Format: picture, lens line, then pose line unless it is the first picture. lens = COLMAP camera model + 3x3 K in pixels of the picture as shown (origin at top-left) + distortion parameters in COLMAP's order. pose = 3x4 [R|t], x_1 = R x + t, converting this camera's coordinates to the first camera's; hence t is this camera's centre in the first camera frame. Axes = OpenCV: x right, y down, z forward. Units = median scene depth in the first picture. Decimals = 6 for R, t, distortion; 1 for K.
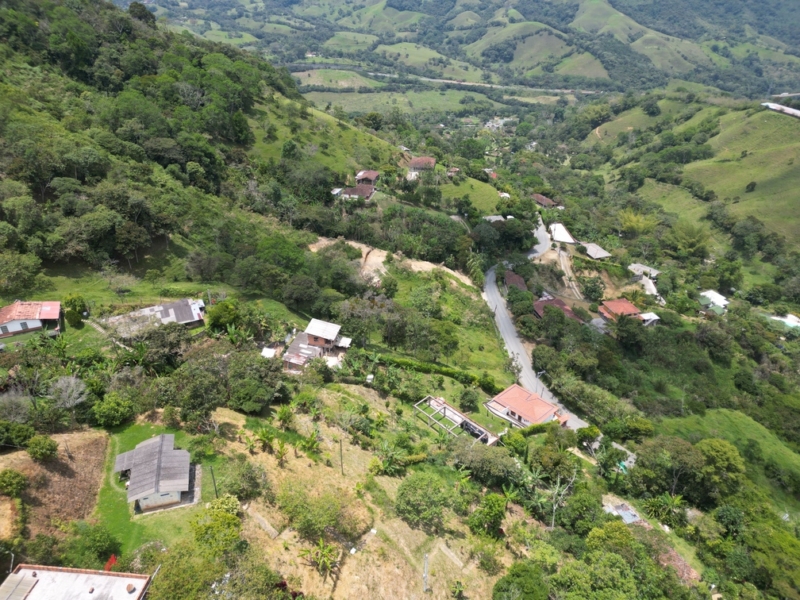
lens RADIAL K [[554.4, 0, 401.6], [0, 554.4, 302.1], [0, 0, 1]] dist [0.084732, -0.074273]
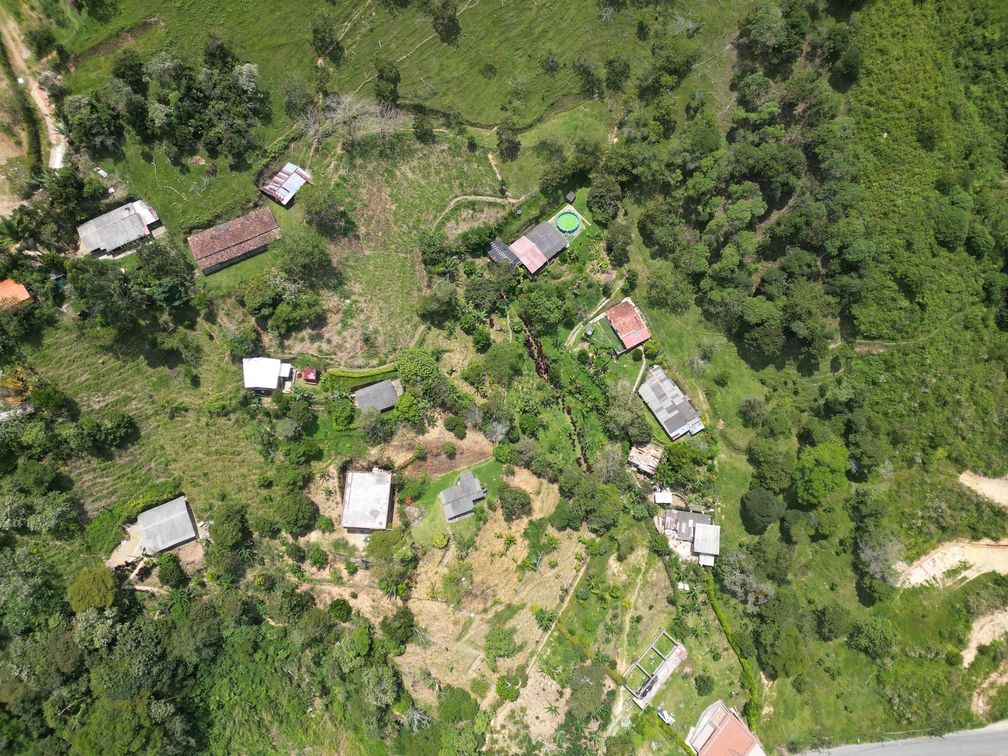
lens RADIAL K [[698.6, 0, 506.0], [0, 698.6, 380.6], [0, 0, 1]] dist [0.084732, -0.074273]
pose [[0.064140, 0.942814, -0.327090, -0.007138], [-0.510438, 0.312639, 0.801068, -0.987350], [0.857519, 0.115578, 0.501301, -0.066485]]
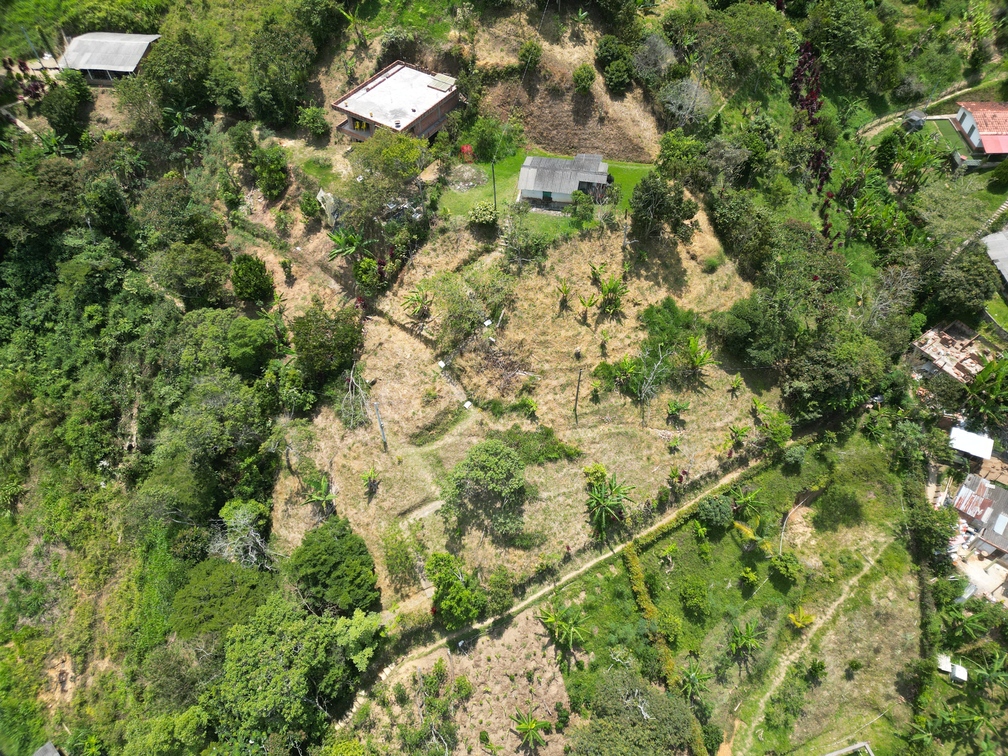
lens RADIAL K [[698.6, 0, 506.0], [0, 698.6, 380.6], [0, 0, 1]] dist [0.084732, -0.074273]
pose [[-0.443539, 0.694927, -0.565994, 0.279624], [-0.449540, 0.373833, 0.811273, -0.265327], [0.775362, 0.614268, 0.146588, 0.517902]]
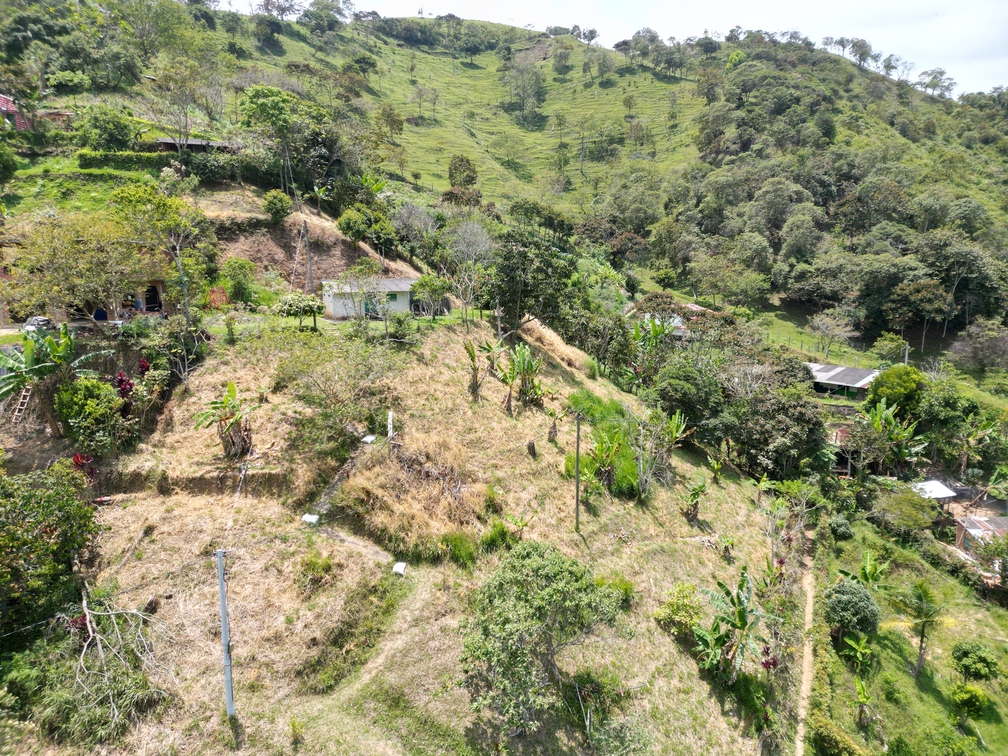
lens RADIAL K [[698.6, 0, 506.0], [0, 698.6, 380.6], [0, 0, 1]] dist [0.084732, -0.074273]
pose [[0.165389, 0.162420, -0.972762, 0.234723], [-0.488134, 0.870538, 0.062360, 0.139379], [0.856955, 0.464524, 0.223260, 0.532490]]
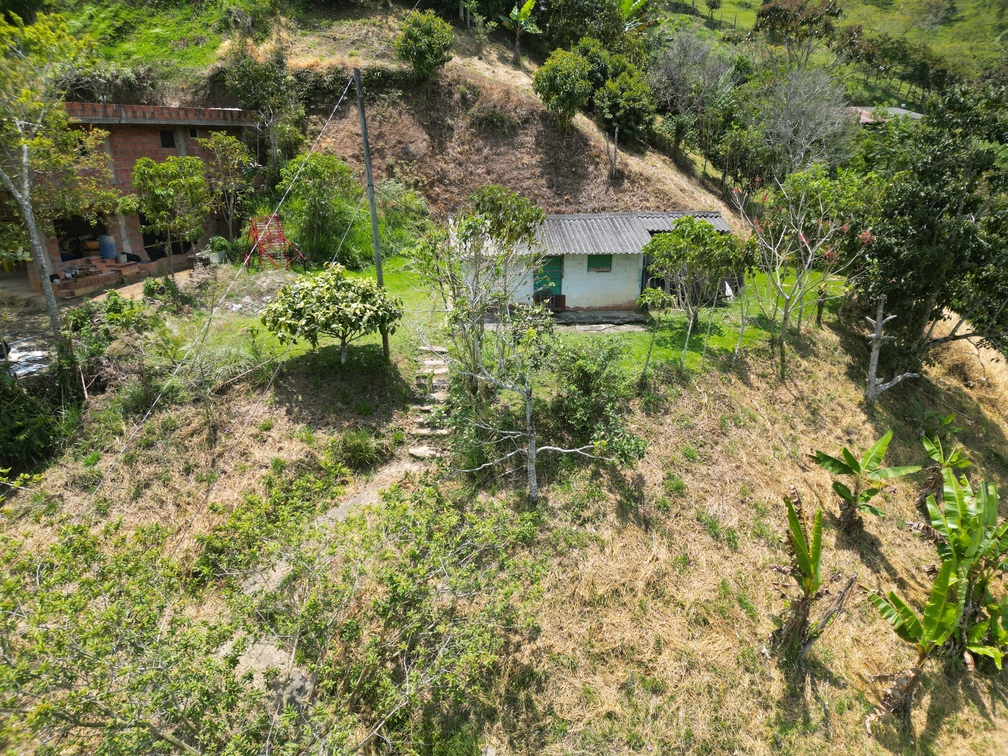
lens RADIAL K [[698.6, 0, 506.0], [0, 698.6, 380.6], [0, 0, 1]] dist [0.084732, -0.074273]
pose [[-0.212972, 0.330971, -0.919294, -0.027119], [-0.497622, 0.772964, 0.393572, 0.119519], [0.840842, 0.541281, 0.000079, 0.540866]]
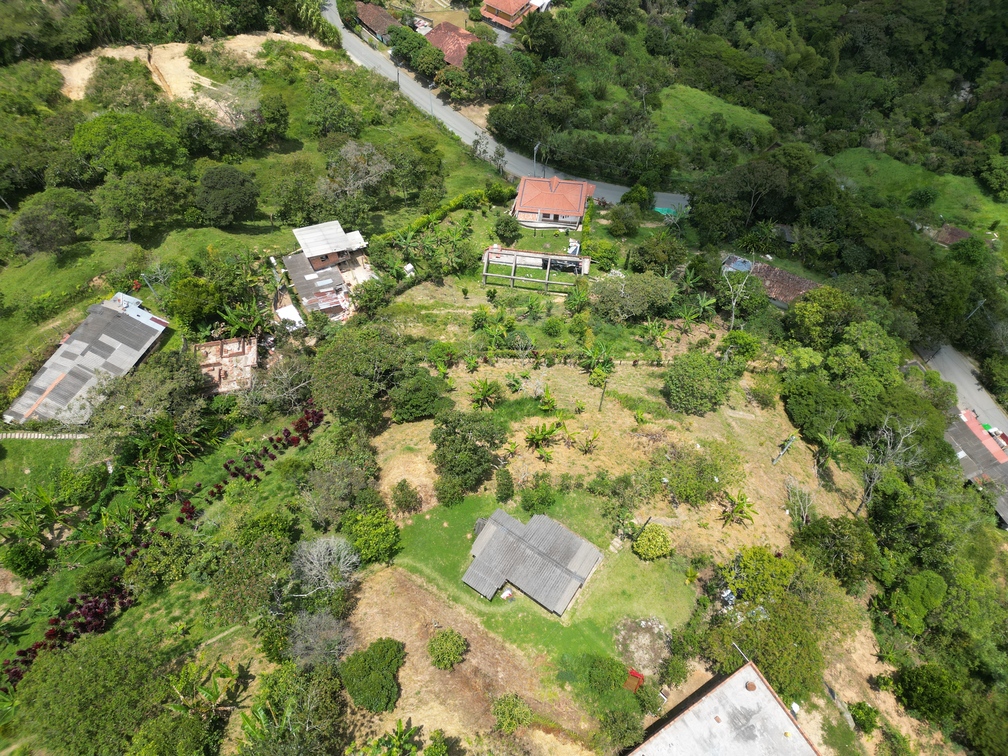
lens RADIAL K [[698.6, 0, 506.0], [0, 698.6, 380.6], [0, 0, 1]] dist [0.084732, -0.074273]
pose [[0.779079, -0.538396, 0.321195, -0.338378], [0.313712, 0.778373, 0.543802, -0.207324], [-0.542790, -0.322901, 0.775315, 0.209091]]
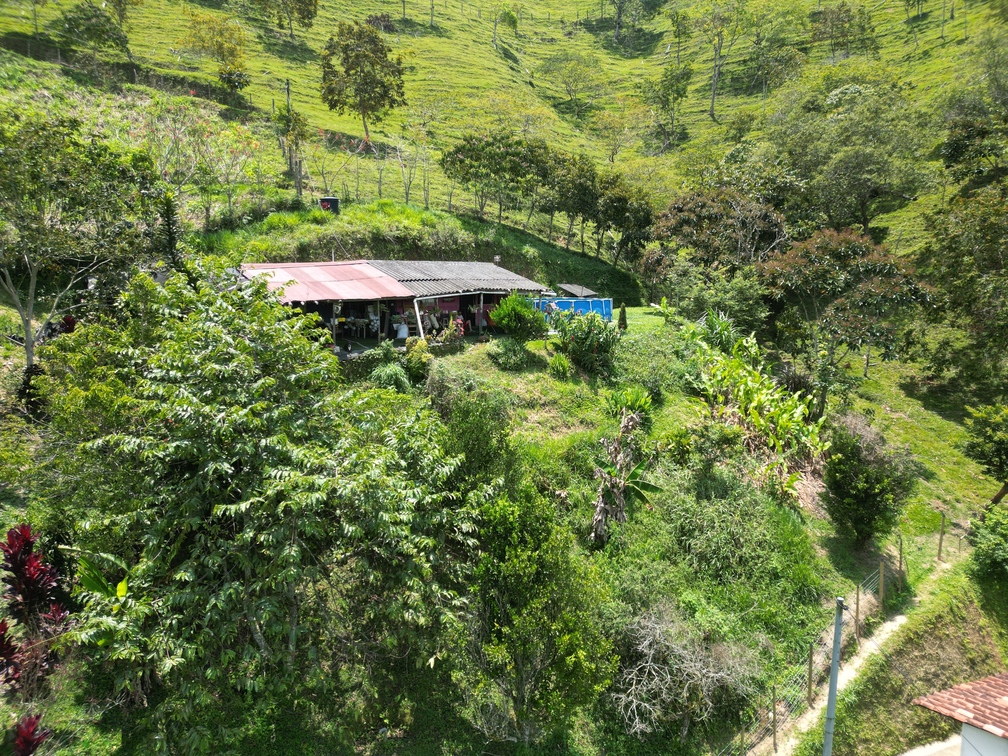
lens RADIAL K [[698.6, 0, 506.0], [0, 698.6, 380.6], [0, 0, 1]] dist [0.084732, -0.074273]
pose [[-0.039834, 0.153511, -0.987344, -0.468874], [-0.510577, 0.846259, 0.152175, 0.003579], [0.858909, 0.510176, 0.044670, 0.718842]]
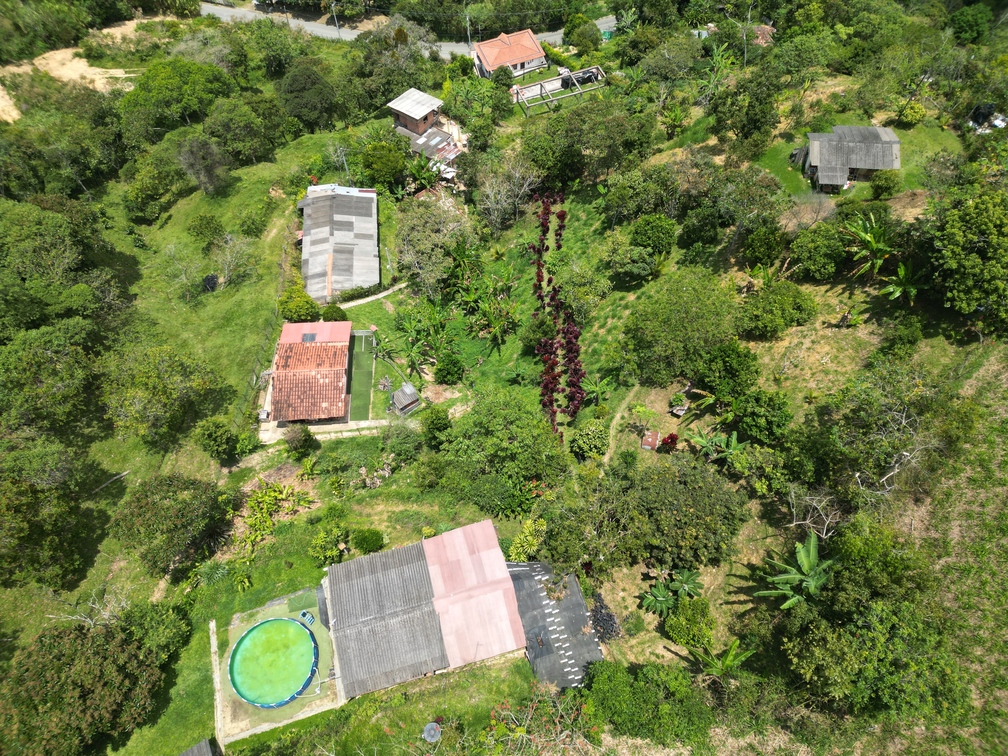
lens RADIAL K [[698.6, 0, 506.0], [0, 698.6, 380.6], [0, 0, 1]] dist [0.084732, -0.074273]
pose [[0.370850, -0.812540, 0.449721, -0.789635], [0.477875, 0.582182, 0.657799, -0.277475], [-0.796308, -0.029034, 0.604195, 0.397674]]
